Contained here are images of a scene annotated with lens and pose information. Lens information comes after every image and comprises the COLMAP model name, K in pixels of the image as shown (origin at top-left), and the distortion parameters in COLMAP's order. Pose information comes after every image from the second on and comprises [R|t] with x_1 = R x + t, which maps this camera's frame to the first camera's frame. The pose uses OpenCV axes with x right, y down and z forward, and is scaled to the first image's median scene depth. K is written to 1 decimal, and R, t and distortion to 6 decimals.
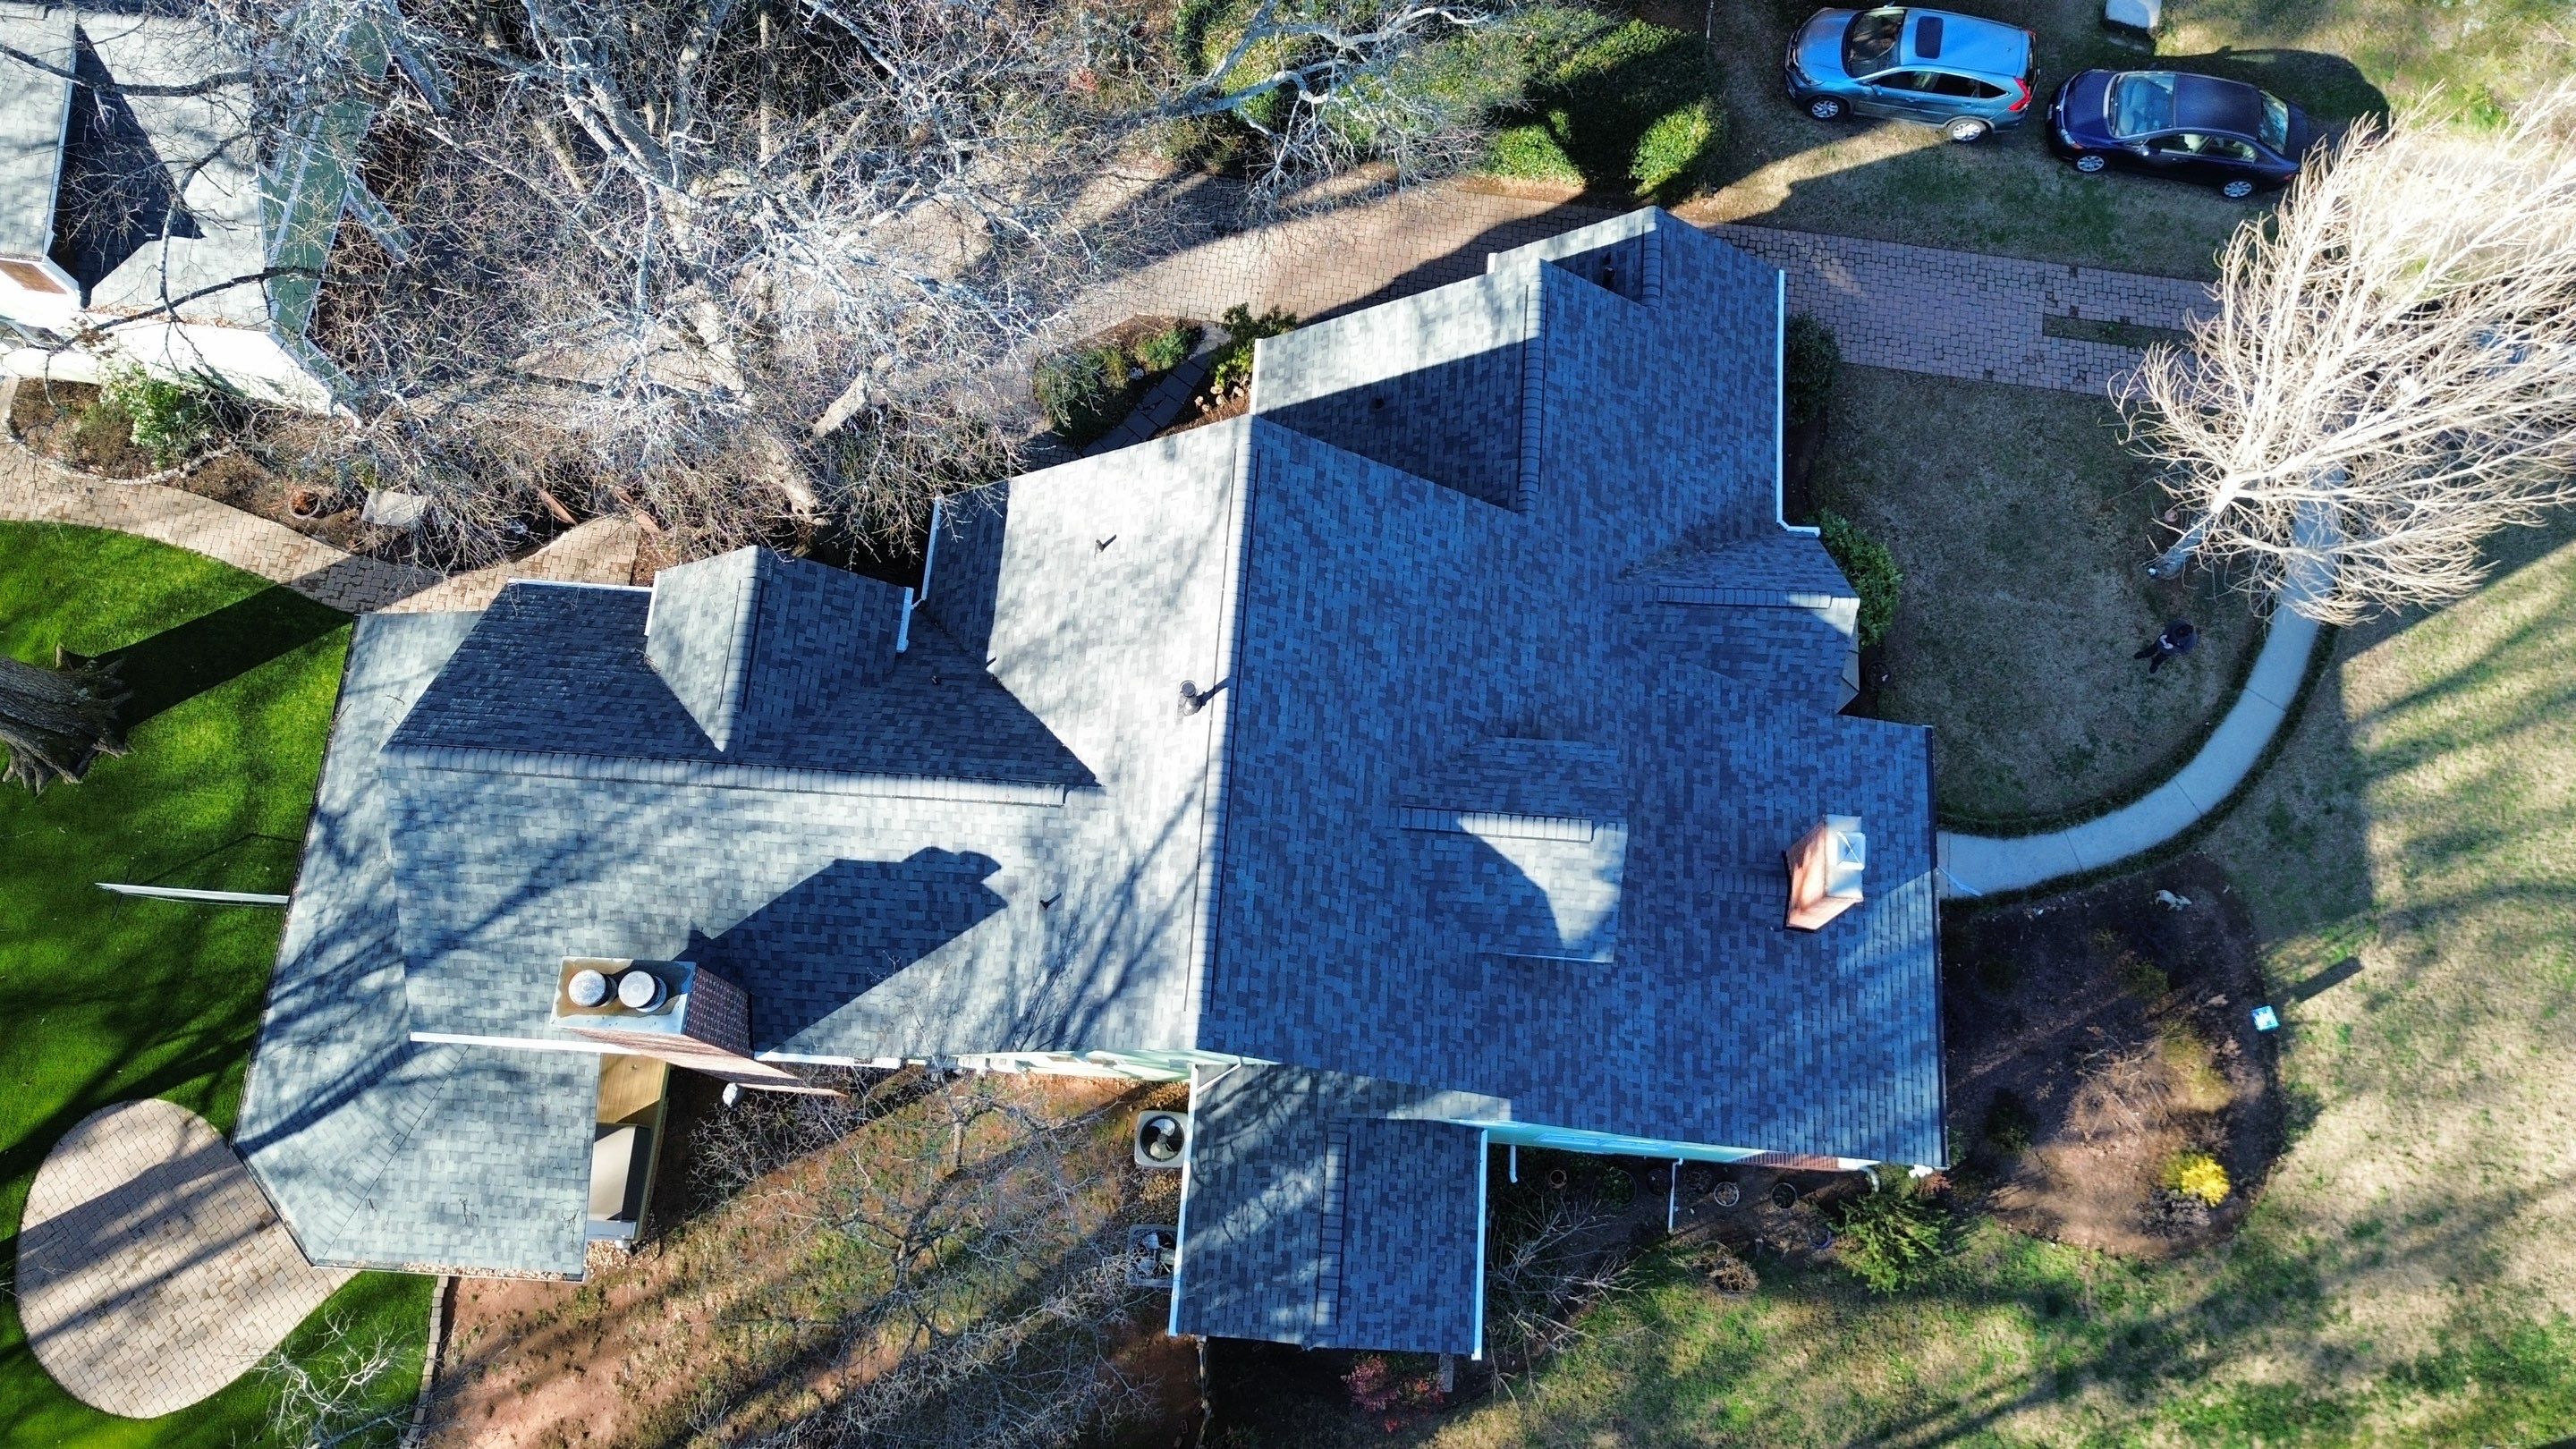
lens RADIAL K [[1822.9, 0, 1290.5], [0, 1822.9, 712.5], [0, 0, 1]] dist [0.082021, -0.082032]
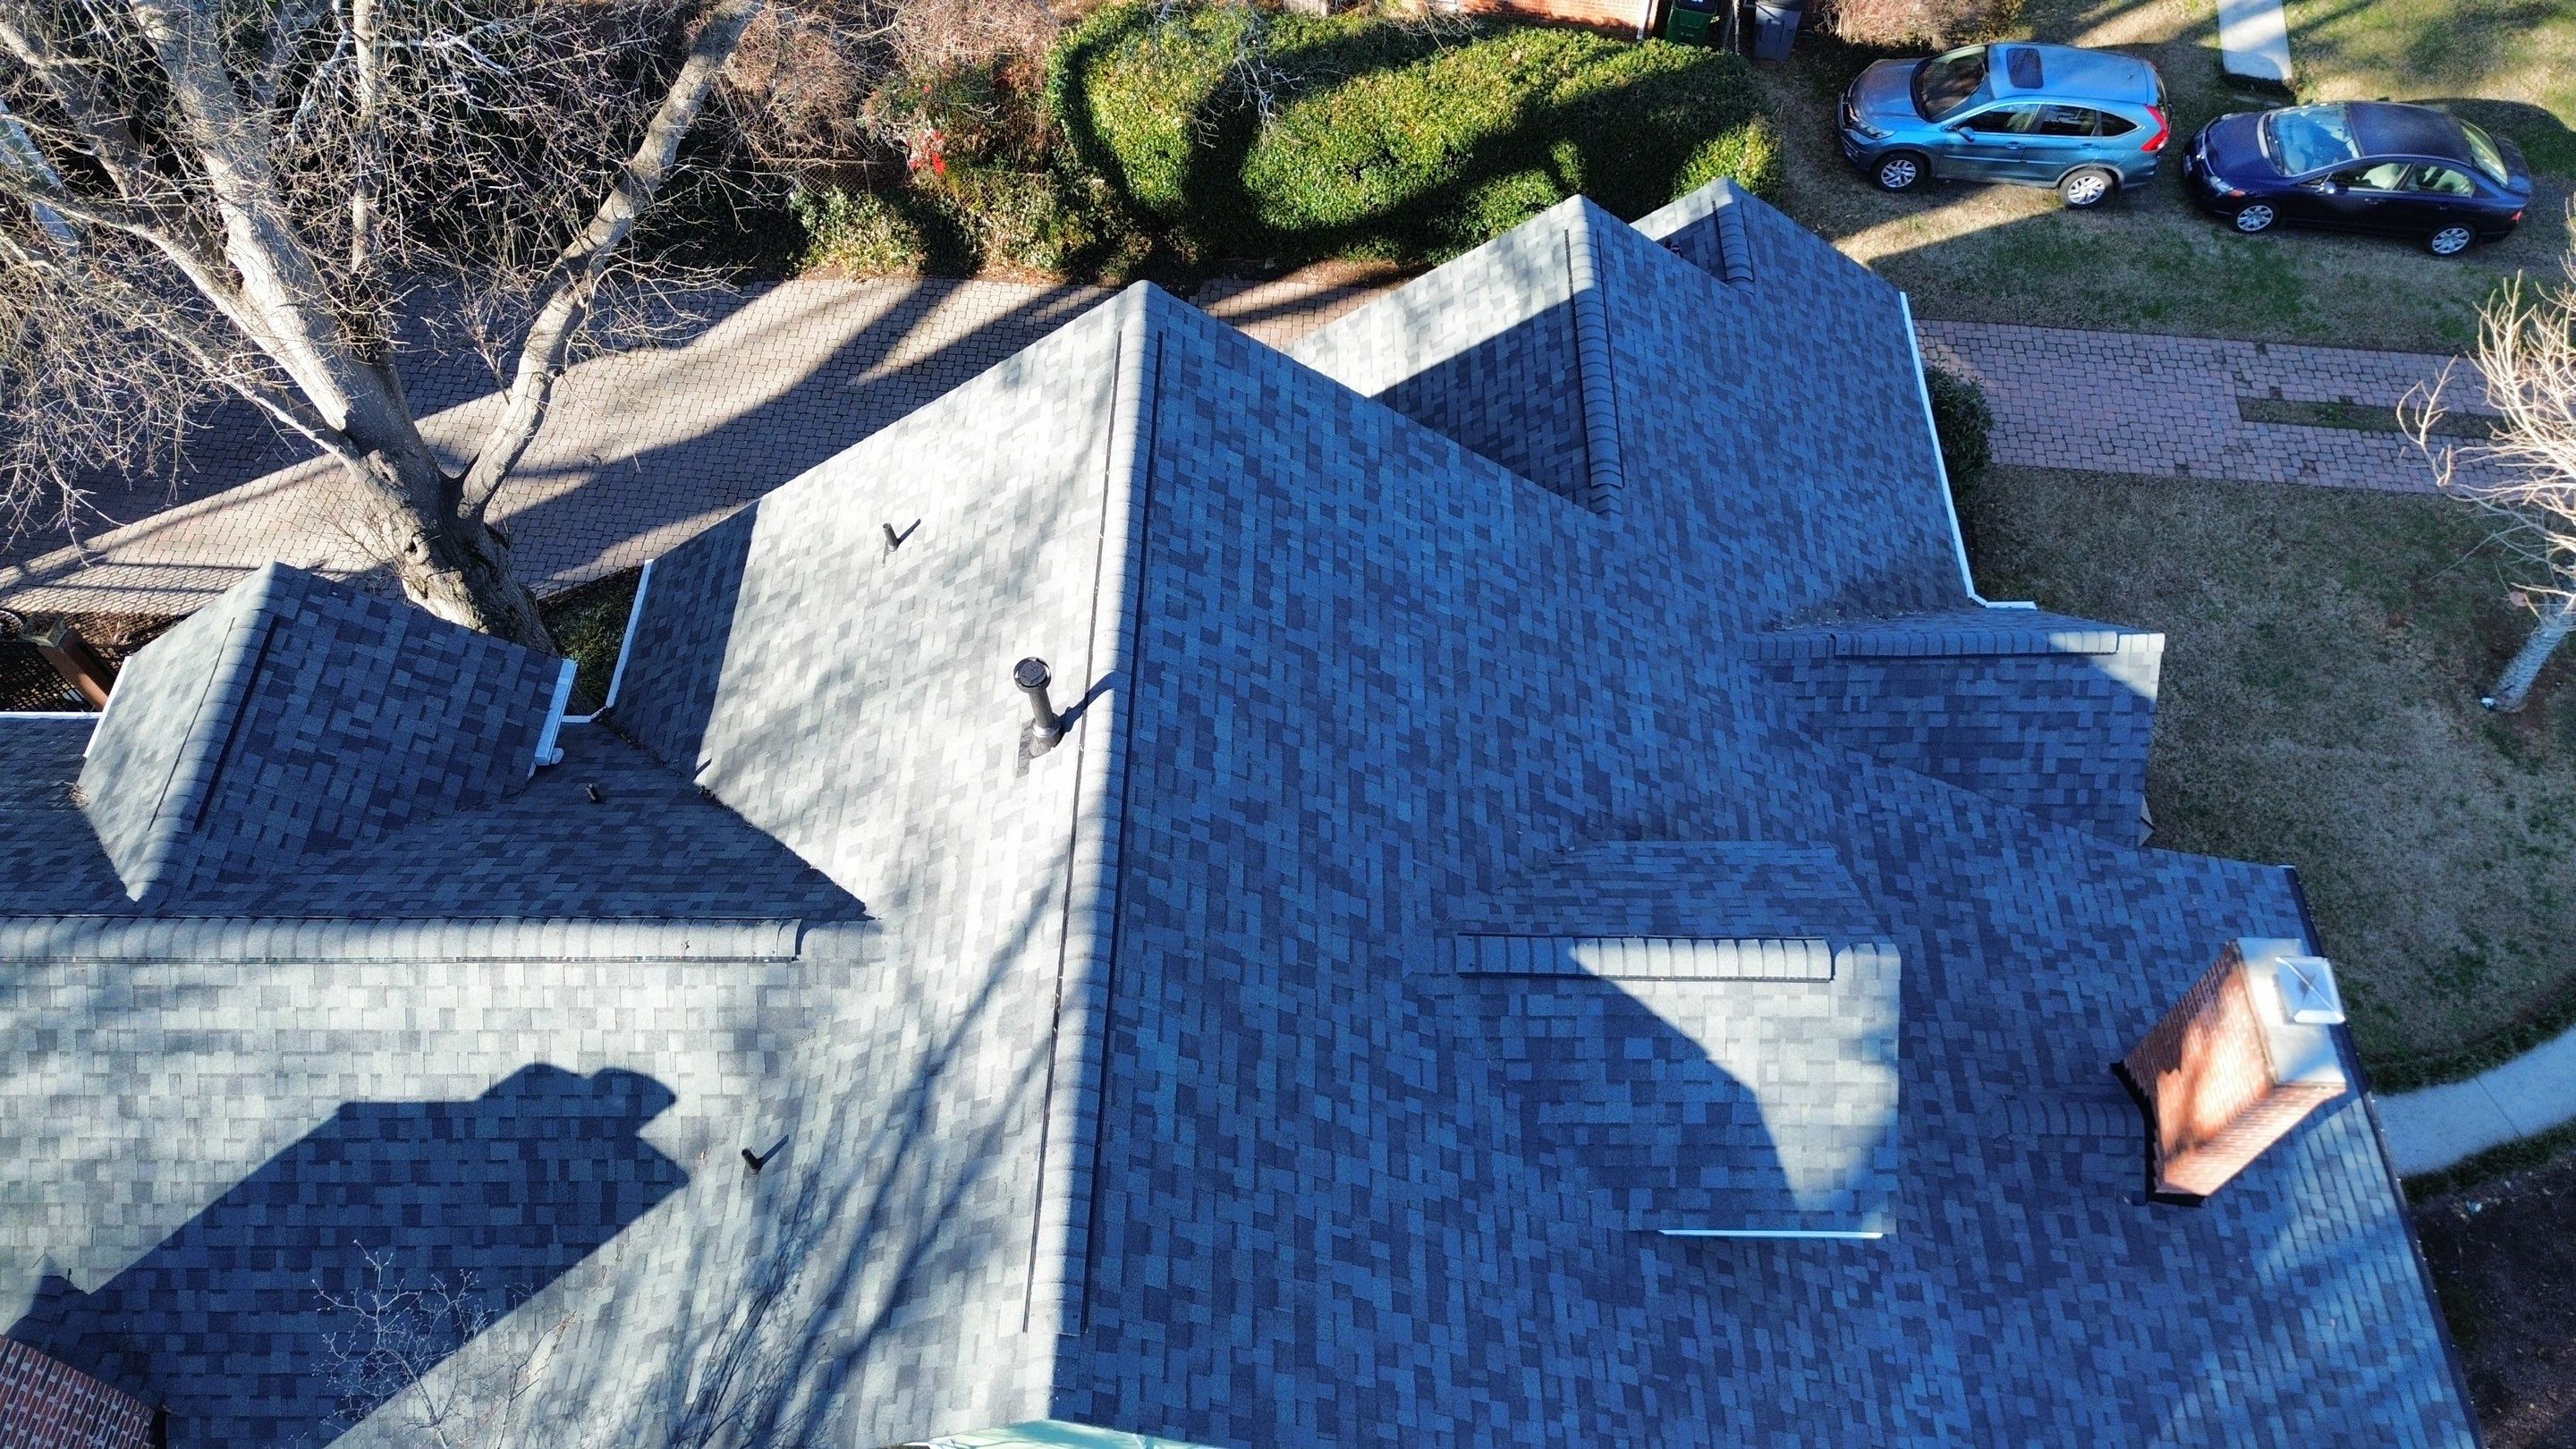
lens RADIAL K [[1822.9, 0, 1293.2], [0, 1822.9, 711.2], [0, 0, 1]] dist [0.082021, -0.082032]
pose [[0.998280, -0.045778, 0.036636, -0.002087], [0.054339, 0.957046, -0.284799, 0.121814], [-0.022024, 0.286300, 0.957887, 0.428578]]
